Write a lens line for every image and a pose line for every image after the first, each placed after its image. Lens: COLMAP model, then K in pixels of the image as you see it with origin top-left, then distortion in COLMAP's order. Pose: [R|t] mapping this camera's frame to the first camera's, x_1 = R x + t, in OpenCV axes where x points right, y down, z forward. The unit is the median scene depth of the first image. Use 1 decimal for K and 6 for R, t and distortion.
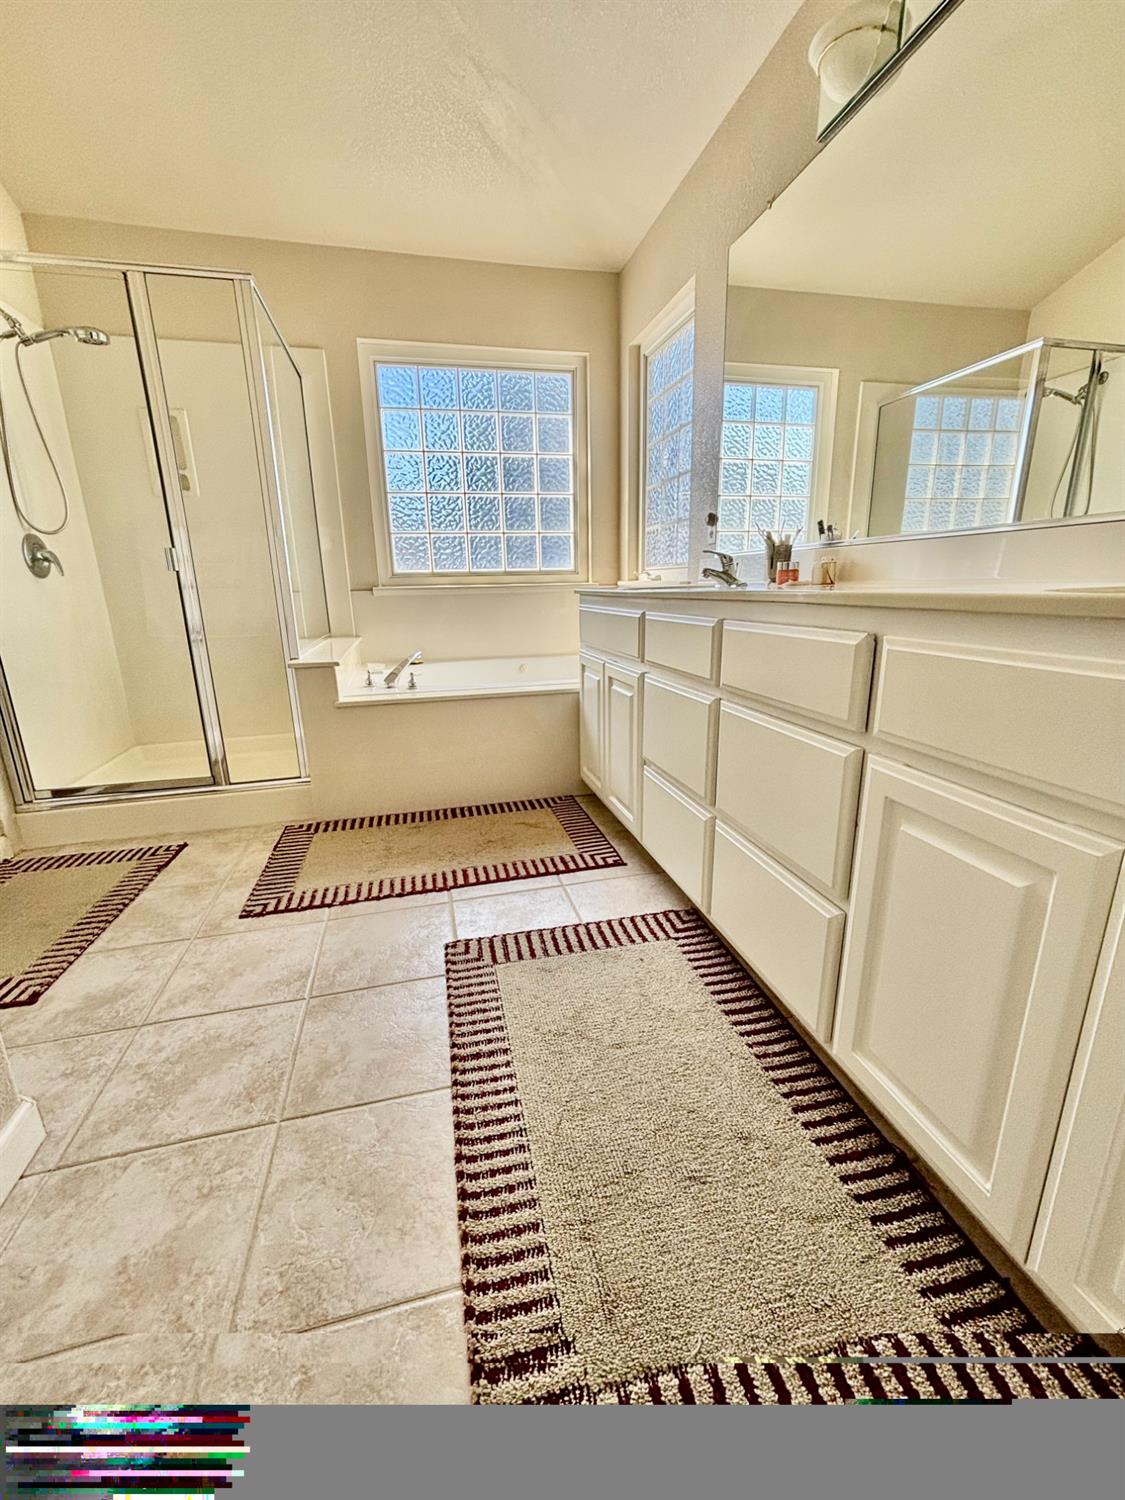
lens RADIAL K [[606.0, 0, 560.0], [0, 606.0, 746.7], [0, 0, 1]] dist [-0.007735, 0.000379]
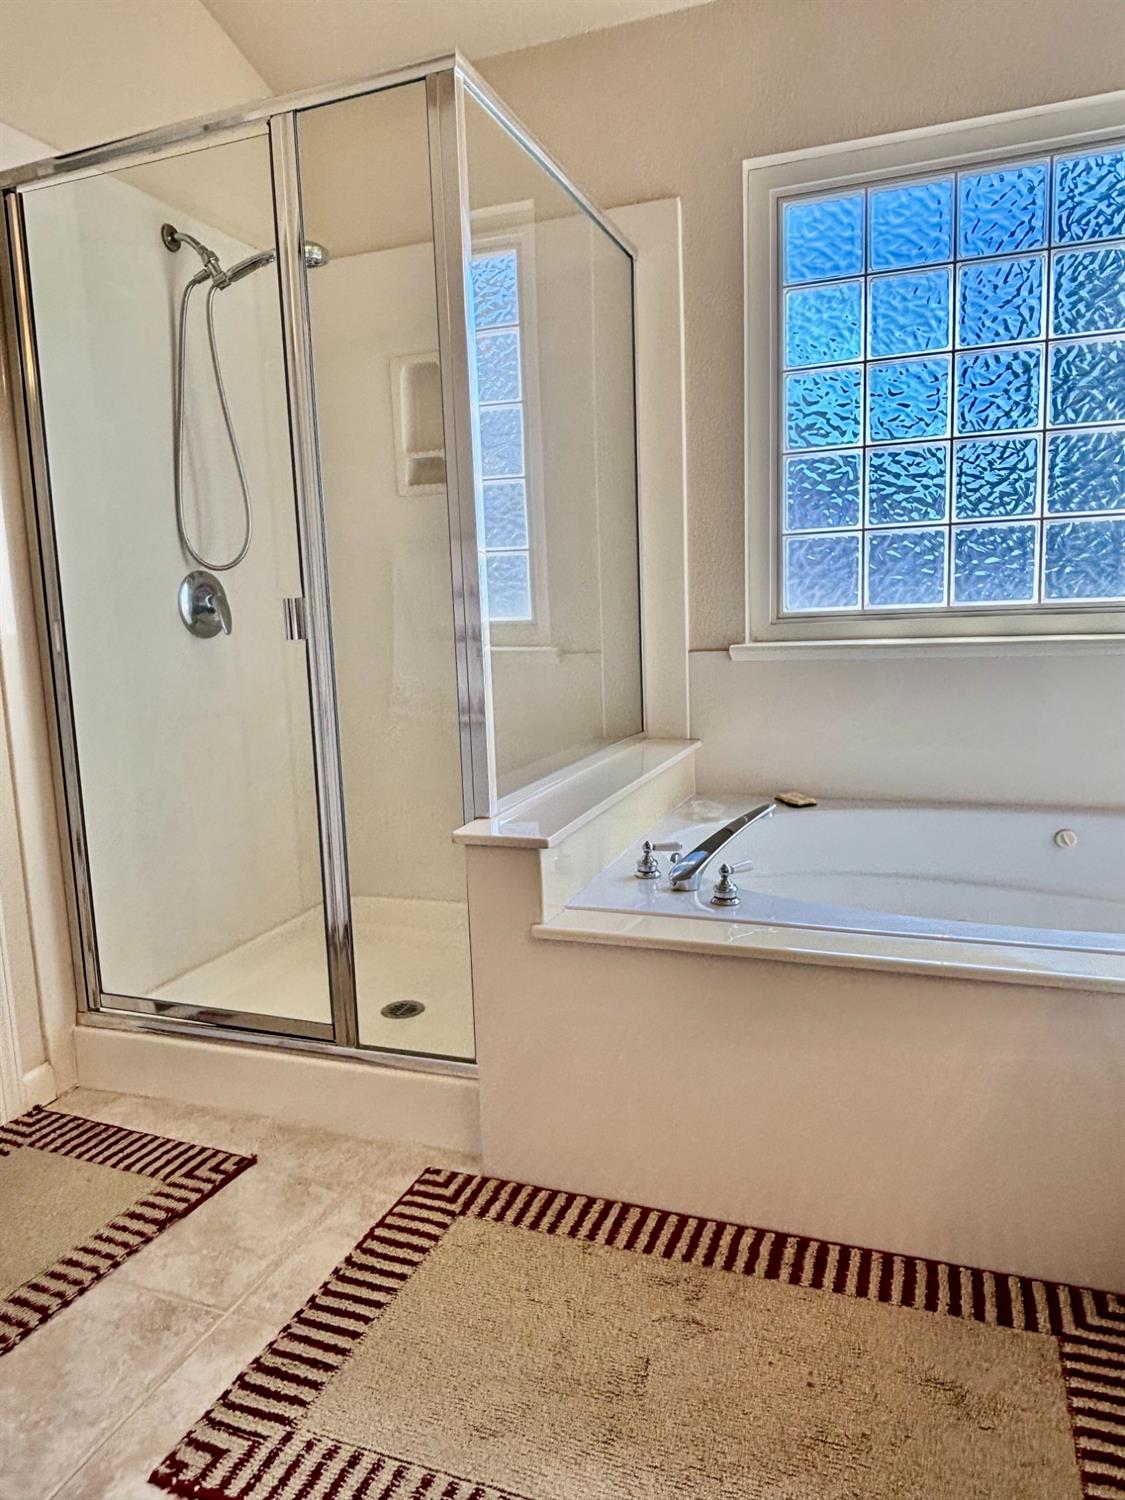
lens RADIAL K [[972.8, 0, 566.9], [0, 972.8, 748.9], [0, 0, 1]] dist [-0.001604, -0.007795]
pose [[0.826558, 0.070360, -0.558436, 0.037725], [-0.127022, 0.989879, -0.063289, -0.163104], [0.548331, 0.123245, 0.827130, 0.412183]]
